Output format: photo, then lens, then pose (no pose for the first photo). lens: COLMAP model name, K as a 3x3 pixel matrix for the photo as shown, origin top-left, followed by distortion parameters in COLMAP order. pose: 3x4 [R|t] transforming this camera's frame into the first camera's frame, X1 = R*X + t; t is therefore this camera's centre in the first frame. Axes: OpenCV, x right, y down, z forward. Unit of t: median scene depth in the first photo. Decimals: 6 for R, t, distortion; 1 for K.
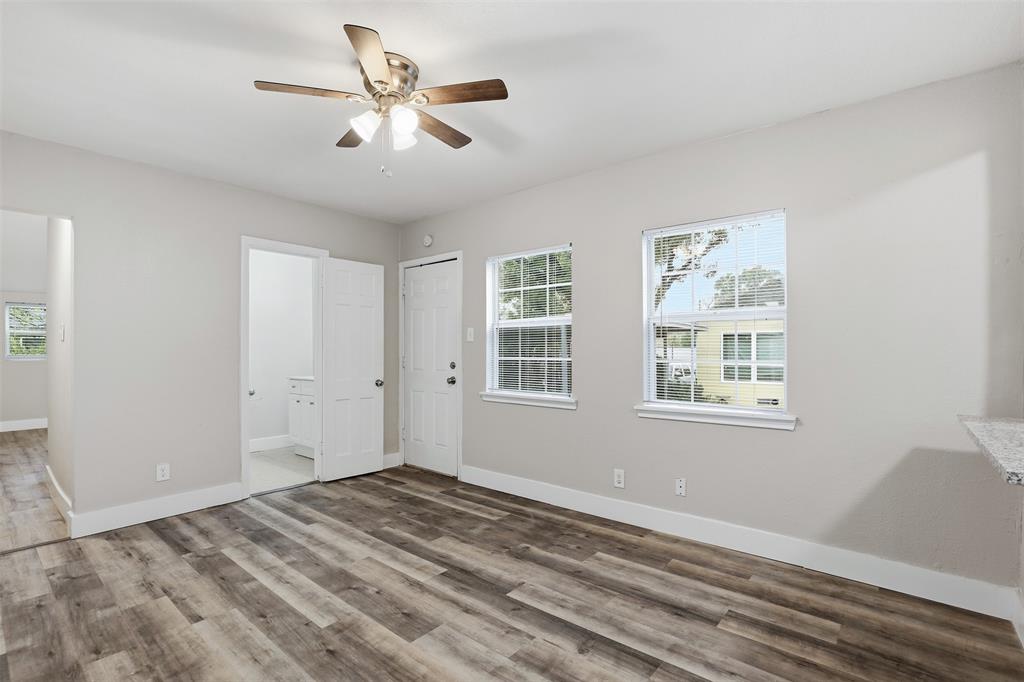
lens RADIAL K [[476.5, 0, 518.6], [0, 476.5, 353.7], [0, 0, 1]] dist [-0.034356, 0.008440]
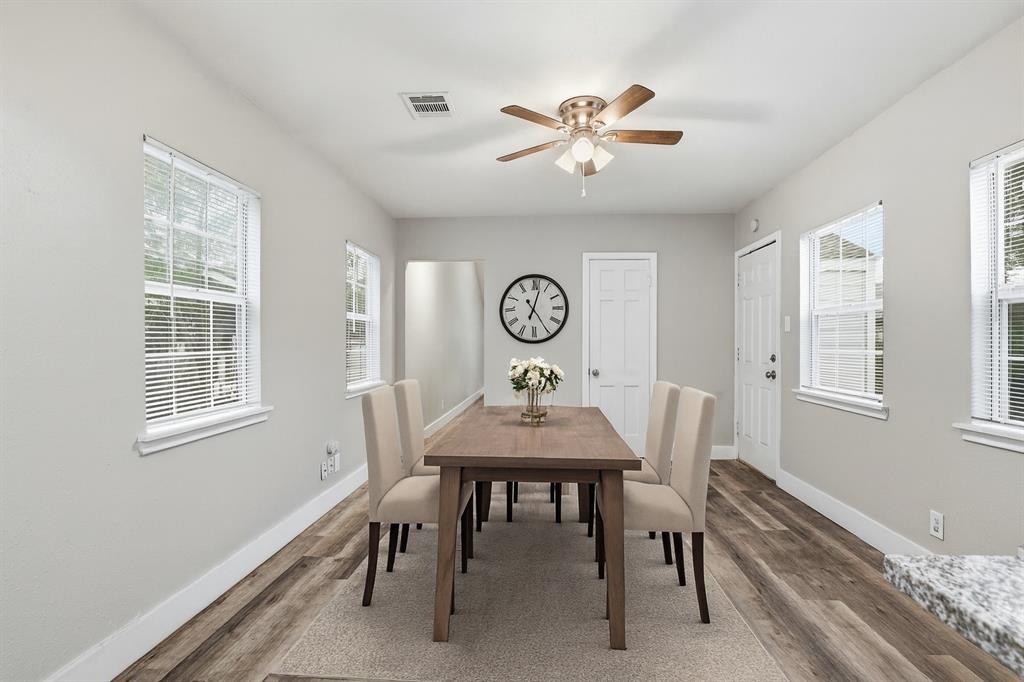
lens RADIAL K [[476.5, 0, 523.5], [0, 476.5, 343.5], [0, 0, 1]] dist [-0.034356, 0.008440]
pose [[0.597601, 0.000974, -0.801793, 0.453503], [-0.004076, 0.999990, -0.001823, 0.000327], [0.801783, 0.004358, 0.597599, 0.117744]]
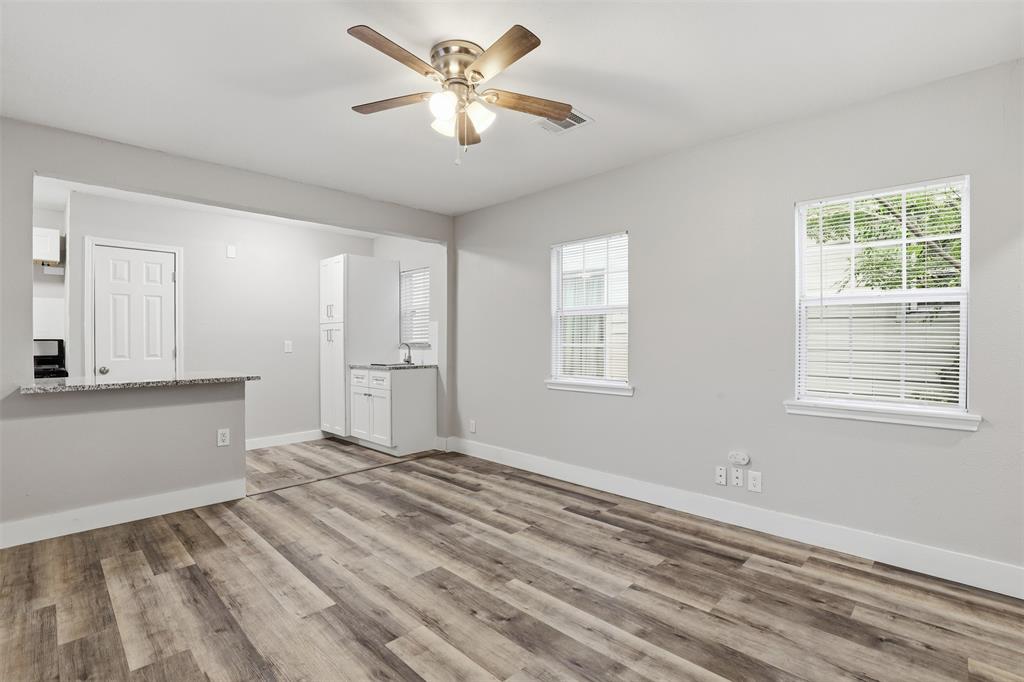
lens RADIAL K [[476.5, 0, 507.5], [0, 476.5, 341.7], [0, 0, 1]] dist [-0.034356, 0.008440]
pose [[-0.994606, 0.001387, 0.103715, -0.360048], [0.002737, 0.999913, 0.012873, -0.007579], [-0.103688, 0.013087, -0.994524, 1.483476]]
